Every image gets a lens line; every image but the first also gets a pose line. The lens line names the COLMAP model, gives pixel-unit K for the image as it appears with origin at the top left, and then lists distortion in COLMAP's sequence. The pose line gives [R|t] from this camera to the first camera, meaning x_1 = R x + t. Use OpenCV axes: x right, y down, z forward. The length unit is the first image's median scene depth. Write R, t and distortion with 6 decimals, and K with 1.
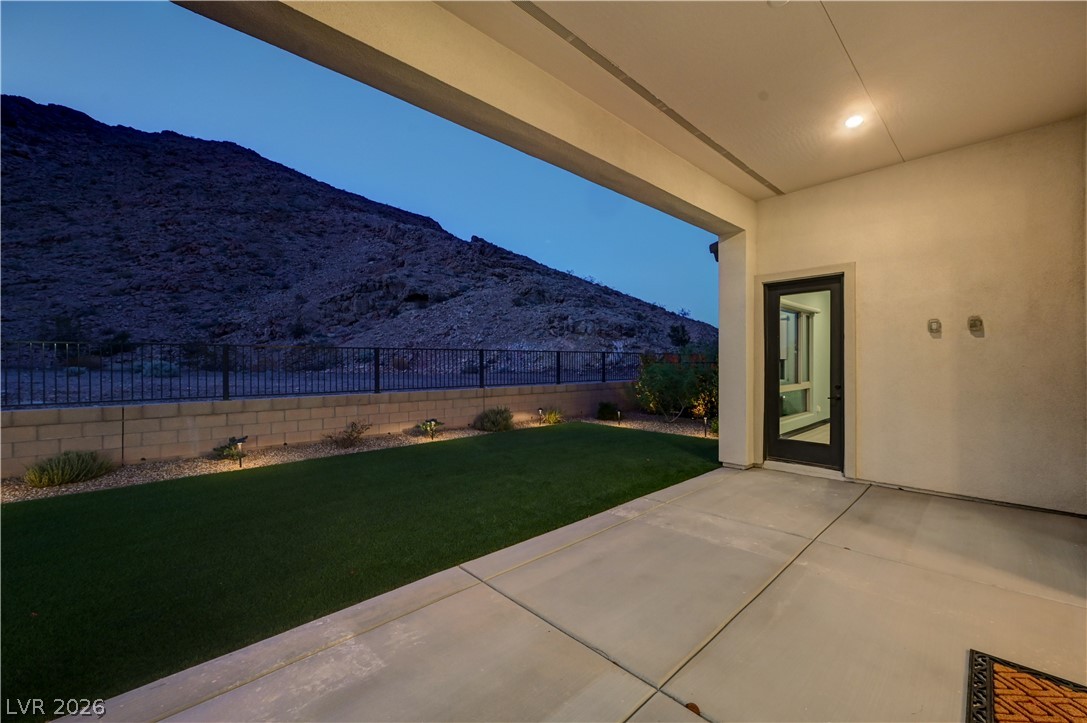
lens RADIAL K [[426.5, 0, 541.9], [0, 426.5, 368.3], [0, 0, 1]] dist [-0.004297, 0.001200]
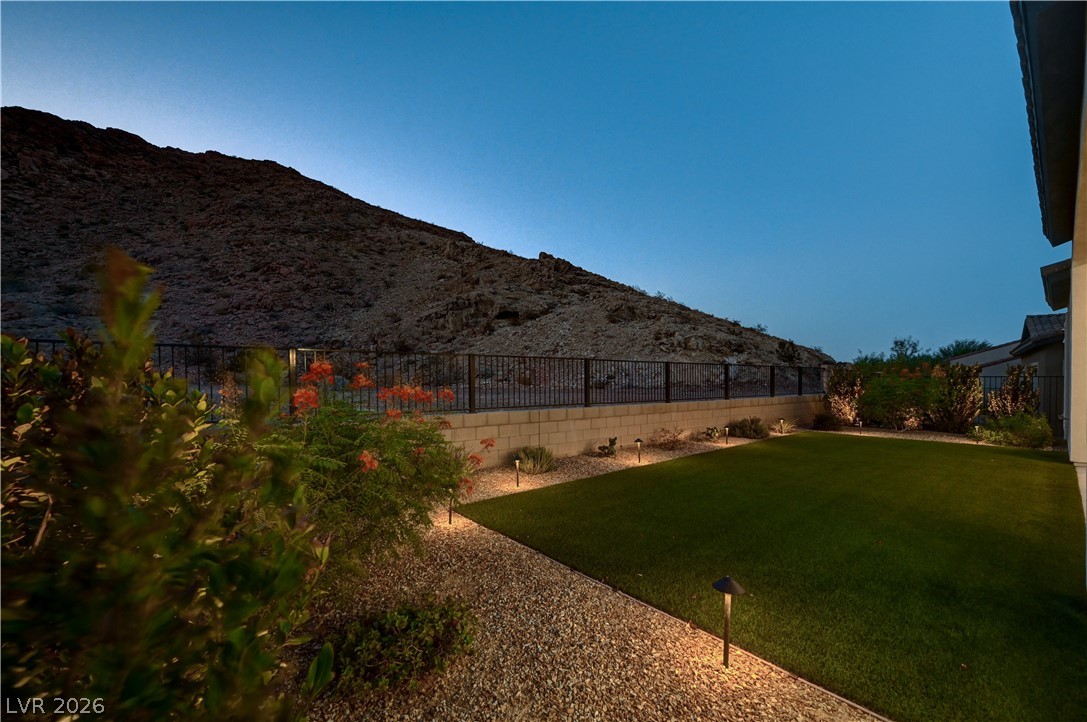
lens RADIAL K [[426.5, 0, 542.9], [0, 426.5, 404.9], [0, 0, 1]] dist [-0.004297, 0.001200]
pose [[0.998717, 0.004832, -0.050412, -0.137246], [-0.002447, 0.998879, 0.047271, 0.002309], [0.050584, -0.047087, 0.997609, -0.029751]]
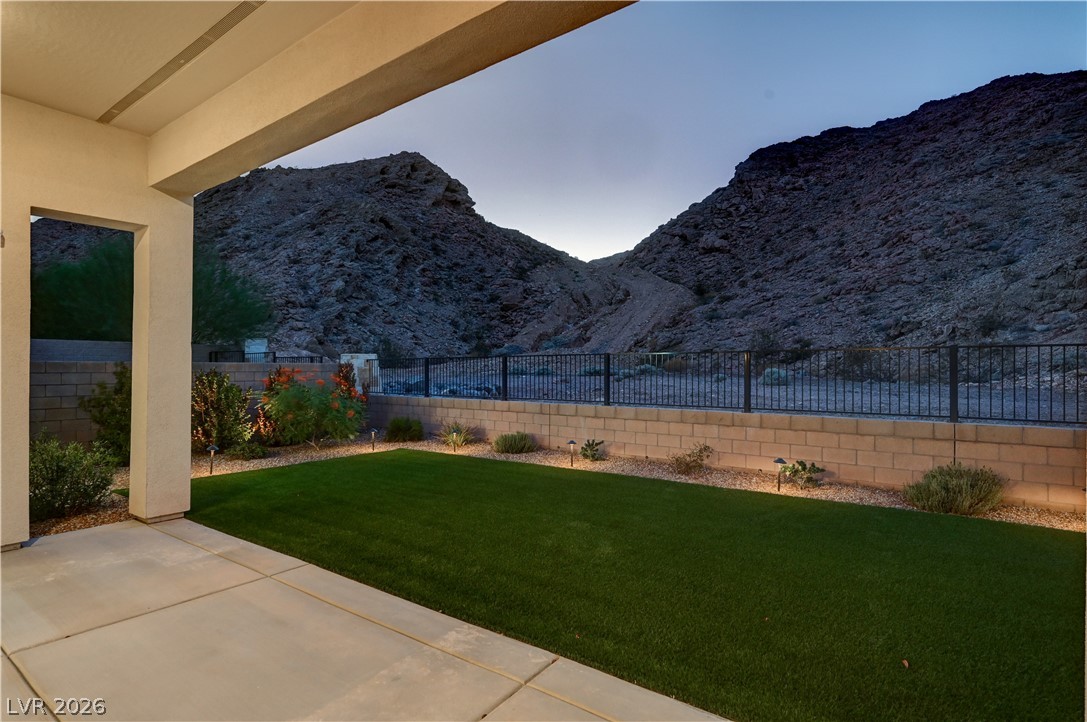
lens RADIAL K [[532.9, 0, 549.2], [0, 532.9, 378.1], [0, 0, 1]] dist [-0.002789, -0.000275]
pose [[0.217034, 0.016589, -0.976023, 0.090674], [-0.015763, 0.999785, 0.013487, -0.001669], [0.976037, 0.012458, 0.217249, 0.096551]]
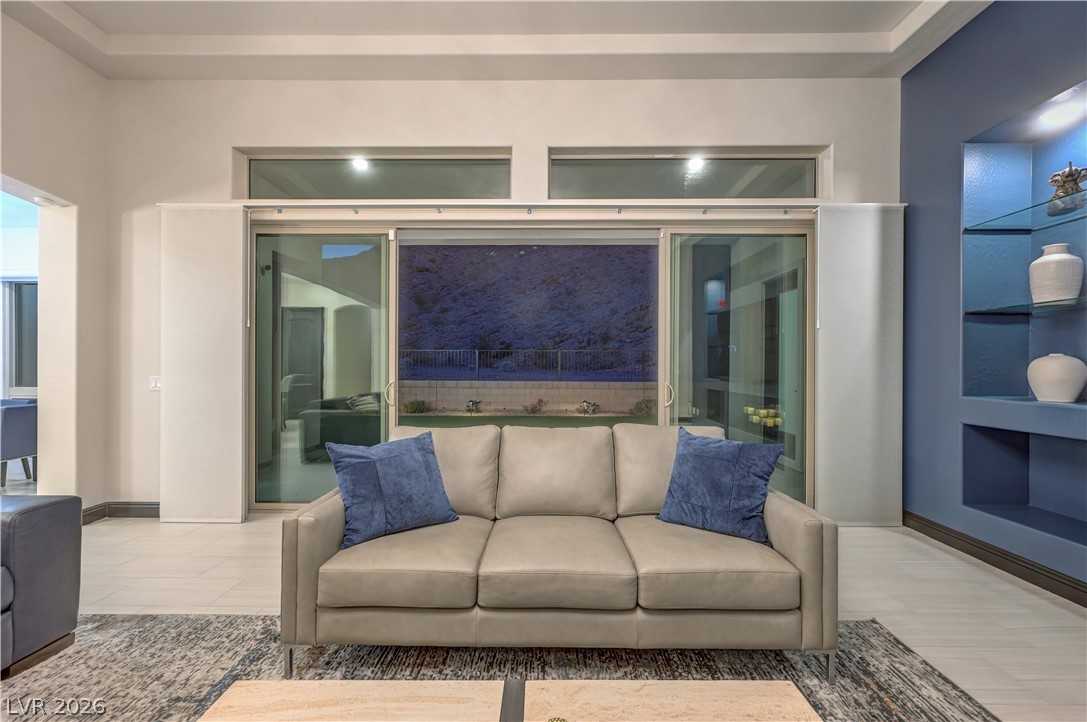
lens RADIAL K [[426.5, 0, 541.5], [0, 426.5, 384.0], [0, 0, 1]] dist [-0.004297, 0.001200]
pose [[0.724254, 0.036923, -0.688544, 0.119644], [-0.016583, 0.999209, 0.036139, 0.003256], [0.689334, -0.014756, 0.724294, -0.020984]]
